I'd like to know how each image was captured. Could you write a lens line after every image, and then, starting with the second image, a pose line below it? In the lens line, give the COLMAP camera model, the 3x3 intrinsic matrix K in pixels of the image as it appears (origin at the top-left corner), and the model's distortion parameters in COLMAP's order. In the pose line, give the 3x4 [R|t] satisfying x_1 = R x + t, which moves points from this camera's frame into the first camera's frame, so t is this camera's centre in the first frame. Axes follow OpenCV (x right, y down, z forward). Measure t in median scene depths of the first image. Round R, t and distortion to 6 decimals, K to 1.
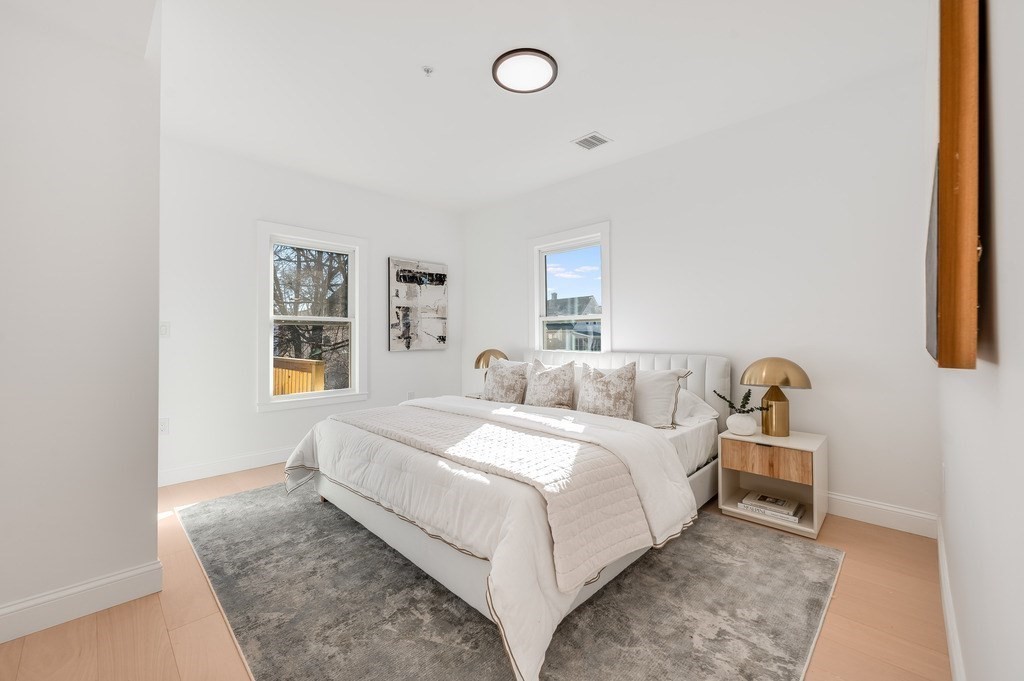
lens RADIAL K [[410.7, 0, 513.1], [0, 410.7, 331.1], [0, 0, 1]] dist [0.001298, -0.001390]
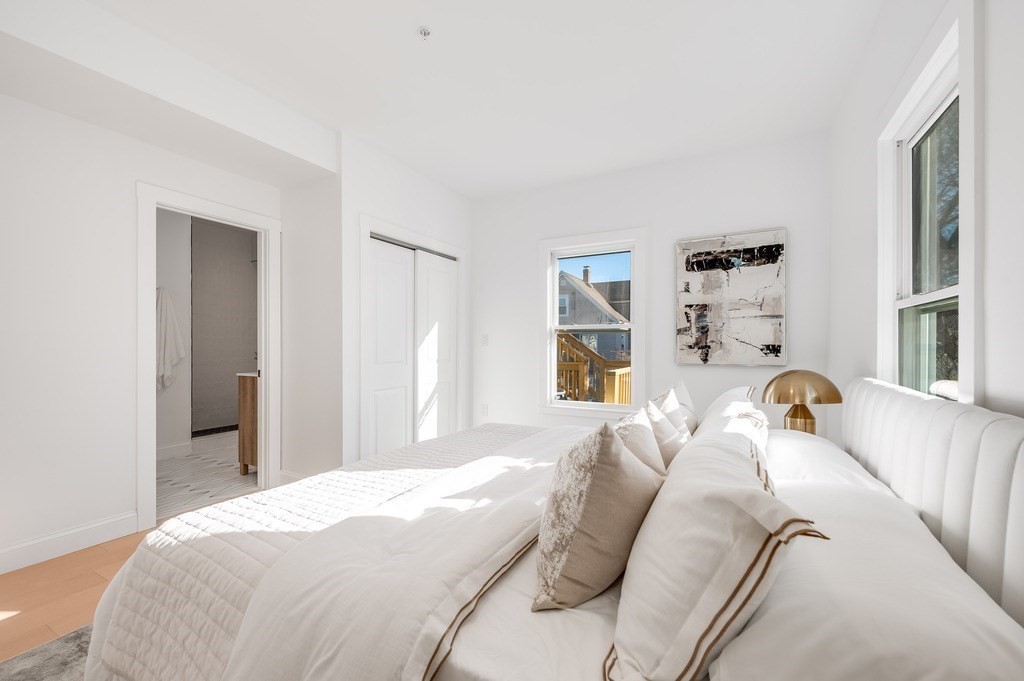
lens RADIAL K [[410.7, 0, 511.4], [0, 410.7, 346.7], [0, 0, 1]] dist [0.001298, -0.001390]
pose [[0.270565, 0.001825, -0.962700, 0.338144], [0.008644, 0.999953, 0.004325, 0.009288], [0.962663, -0.009492, 0.270536, 0.478257]]
